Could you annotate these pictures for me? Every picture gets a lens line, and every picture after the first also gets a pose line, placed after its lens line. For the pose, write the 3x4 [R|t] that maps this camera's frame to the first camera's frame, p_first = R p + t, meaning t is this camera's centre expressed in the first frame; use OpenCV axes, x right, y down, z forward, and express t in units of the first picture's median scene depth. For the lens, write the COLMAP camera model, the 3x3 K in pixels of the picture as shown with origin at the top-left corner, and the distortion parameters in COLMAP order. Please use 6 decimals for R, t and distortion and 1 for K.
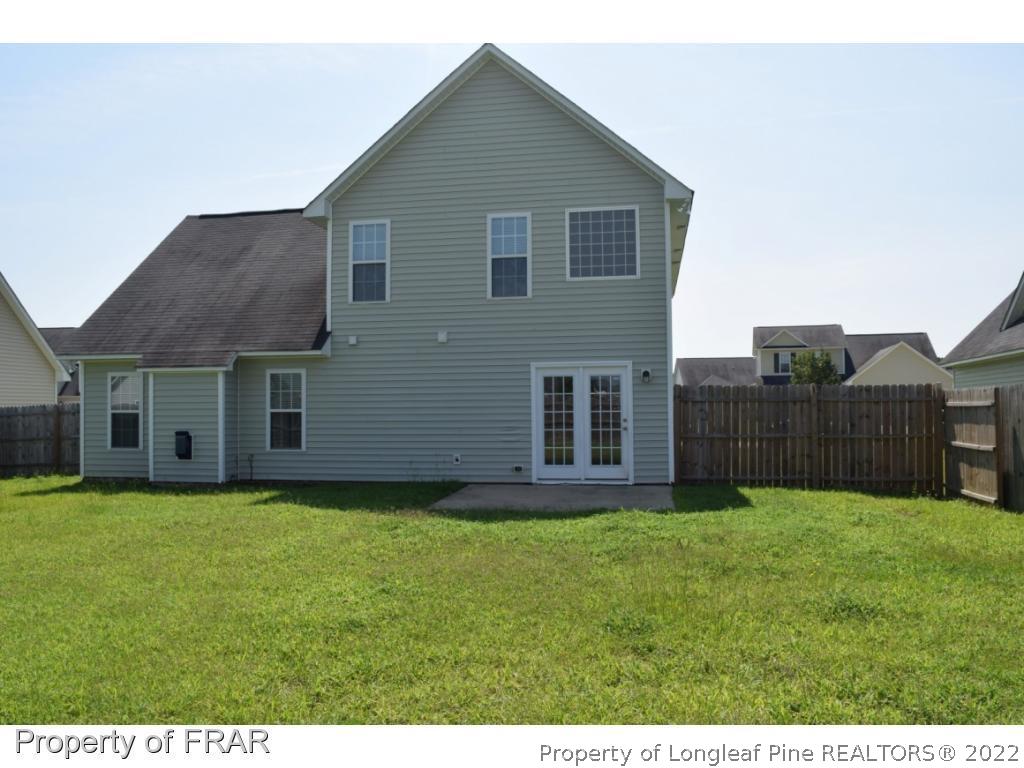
lens RADIAL K [[810.9, 0, 538.2], [0, 810.9, 384.2], [0, 0, 1]] dist [-0.079764, -0.001602]
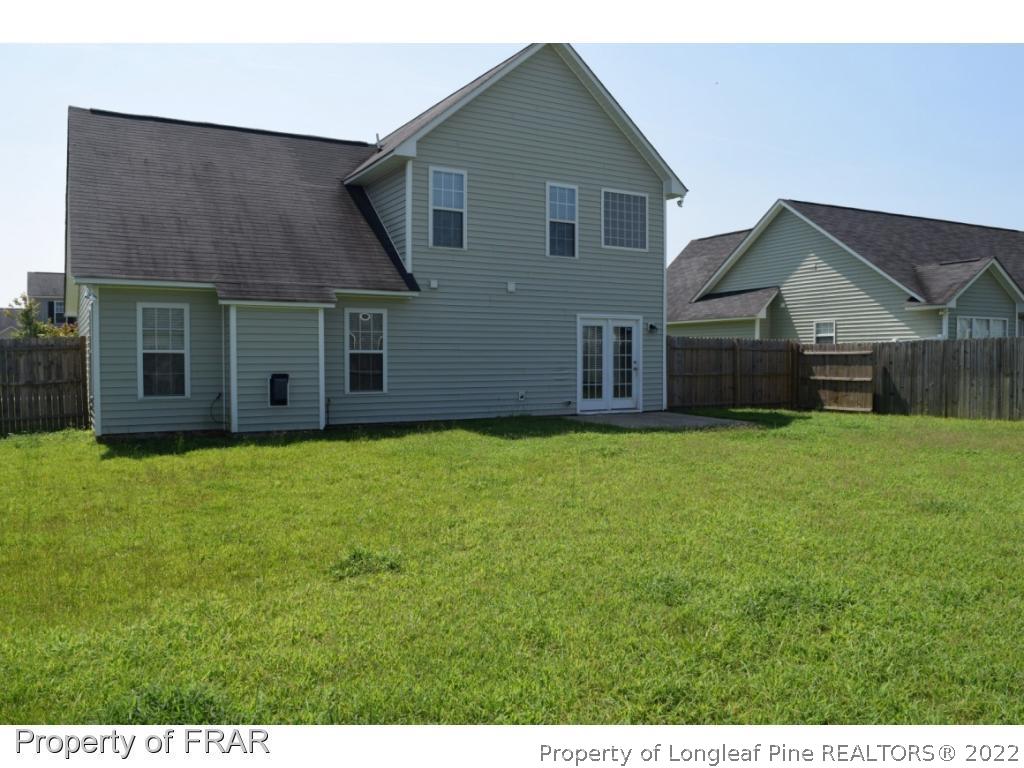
lens RADIAL K [[810.9, 0, 538.2], [0, 810.9, 384.2], [0, 0, 1]] dist [-0.079764, -0.001602]
pose [[0.751849, -0.015022, 0.659164, -0.826659], [-0.029607, 0.997963, 0.056514, 0.011085], [-0.658670, -0.062006, 0.749872, 0.135889]]
